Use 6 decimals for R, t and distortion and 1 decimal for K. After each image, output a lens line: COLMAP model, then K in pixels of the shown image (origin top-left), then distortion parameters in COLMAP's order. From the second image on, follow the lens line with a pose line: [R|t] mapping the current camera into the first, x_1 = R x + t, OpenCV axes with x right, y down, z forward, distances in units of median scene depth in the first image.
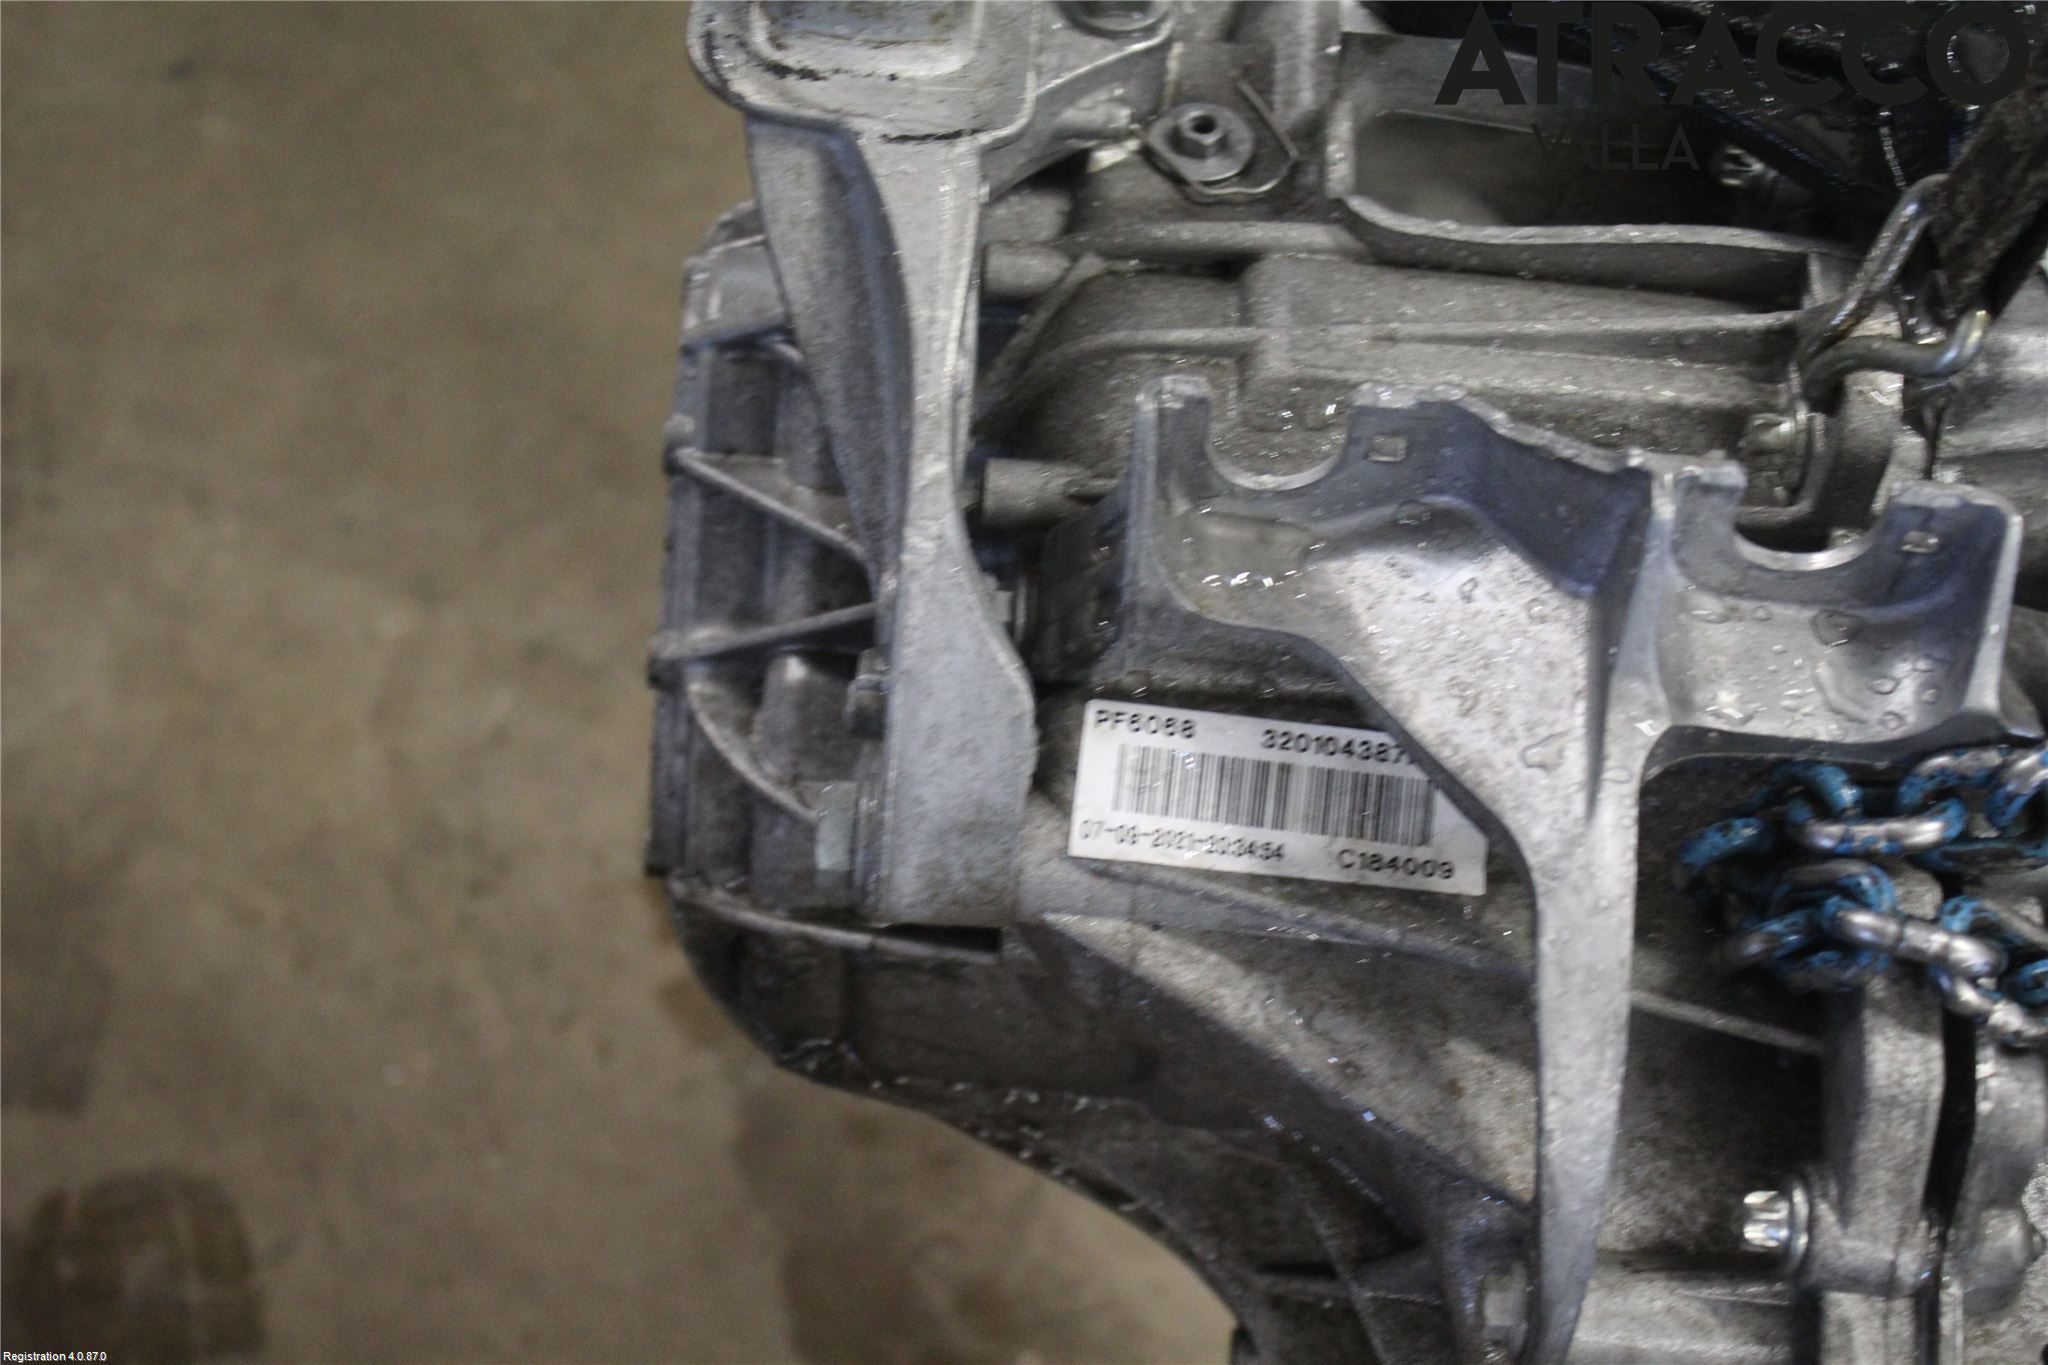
lens RADIAL K [[3468.7, 0, 1024.0], [0, 3468.7, 682.5], [0, 0, 1]] dist [0.027820, 0.022806]
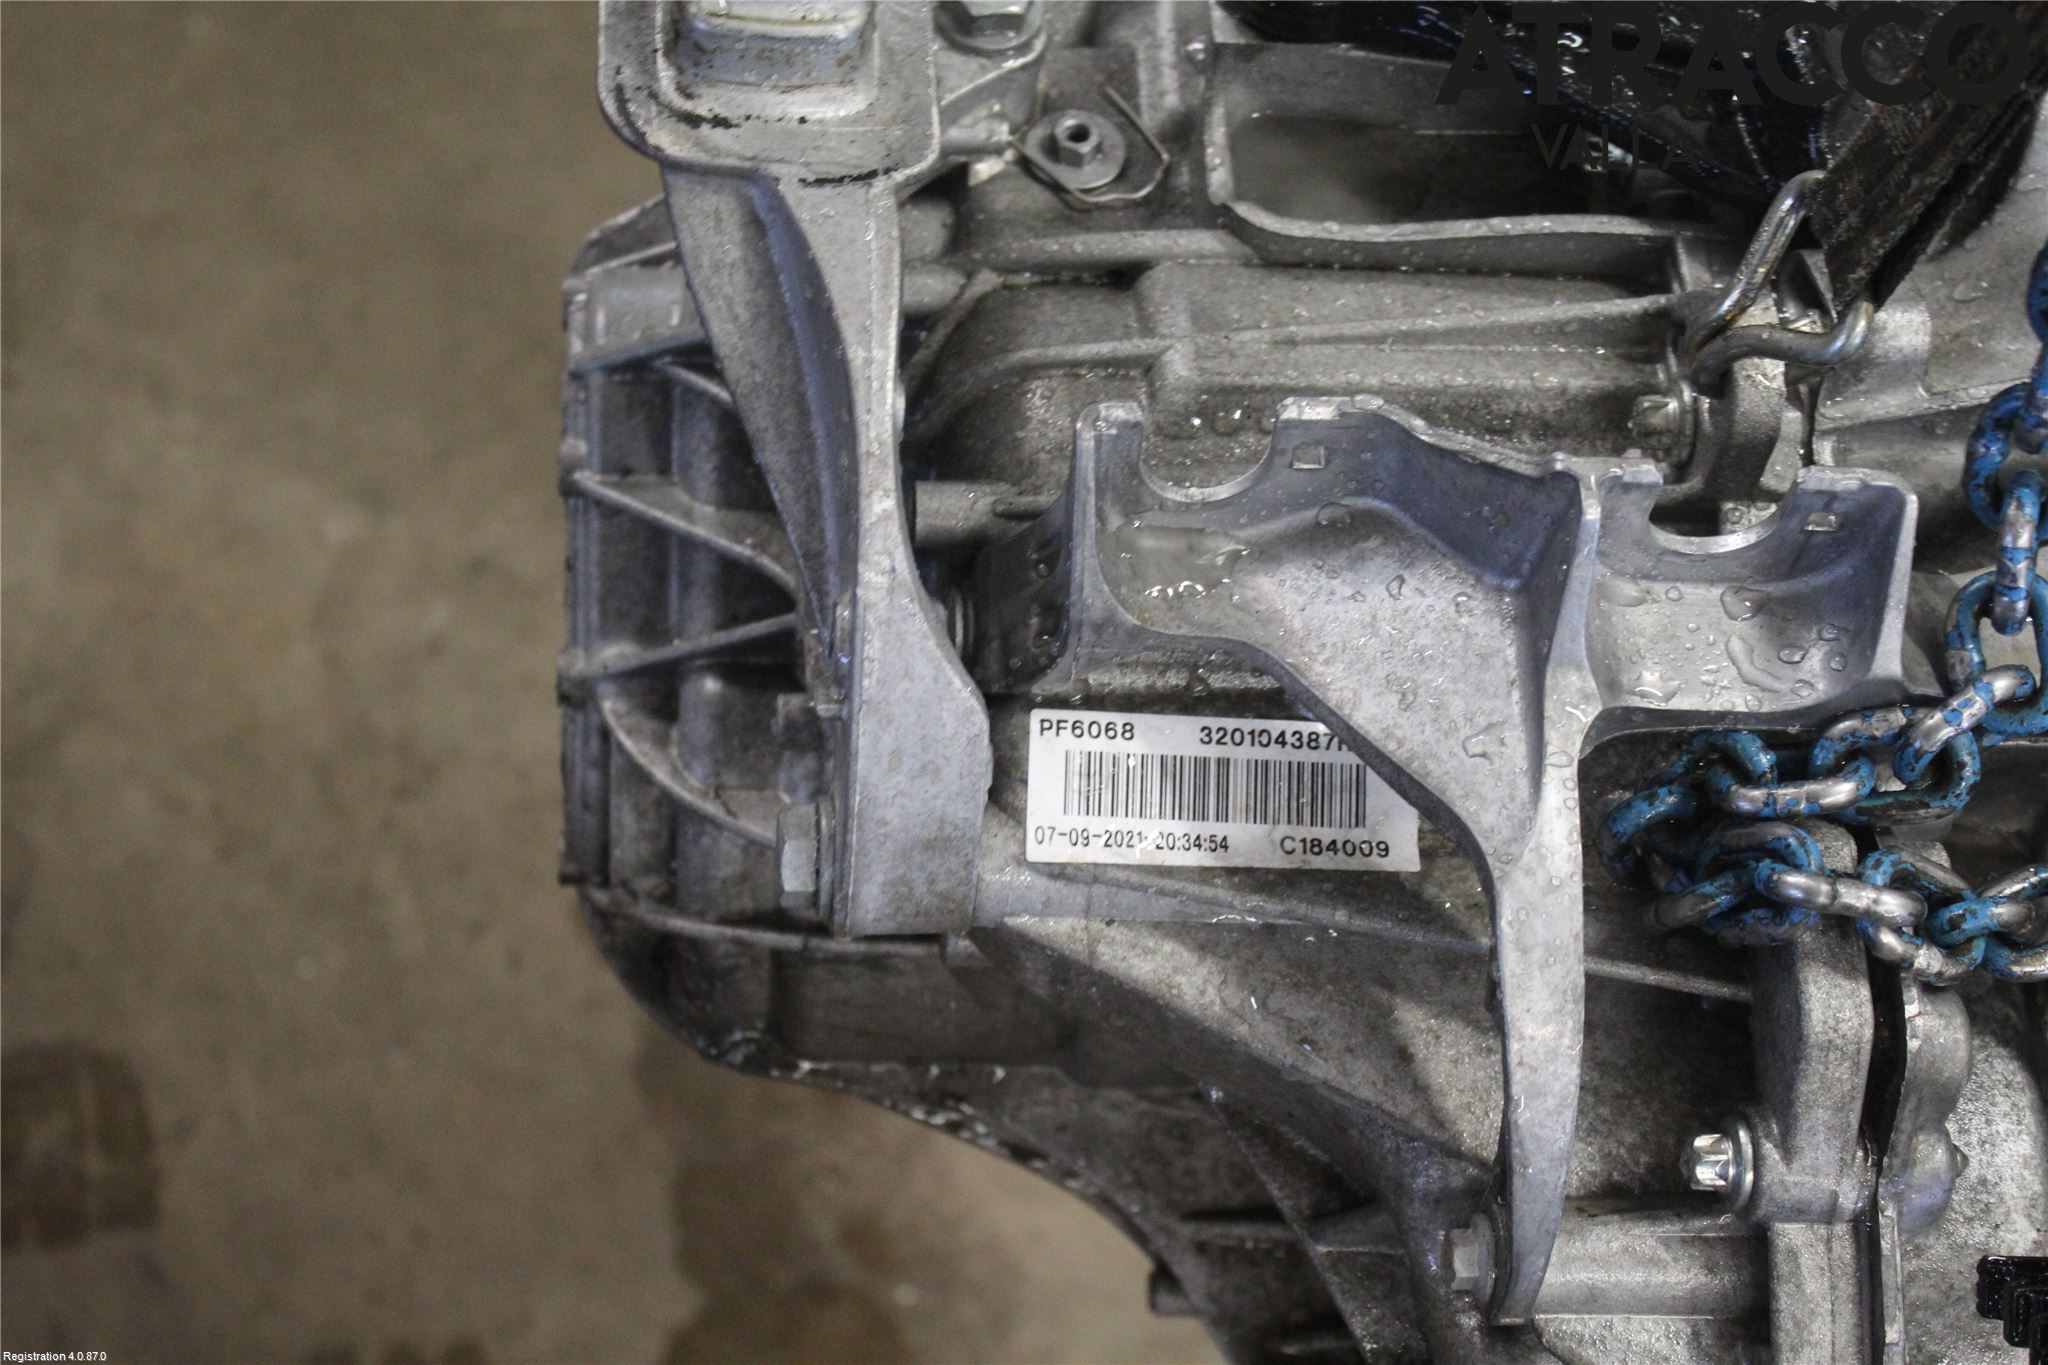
lens RADIAL K [[3468.7, 0, 1024.0], [0, 3468.7, 682.5], [0, 0, 1]] dist [0.027820, 0.022806]
pose [[0.993294, -0.069503, 0.092394, -0.080325], [0.065805, 0.996927, 0.042489, -0.048272], [-0.095063, -0.036124, 0.994816, -0.036431]]
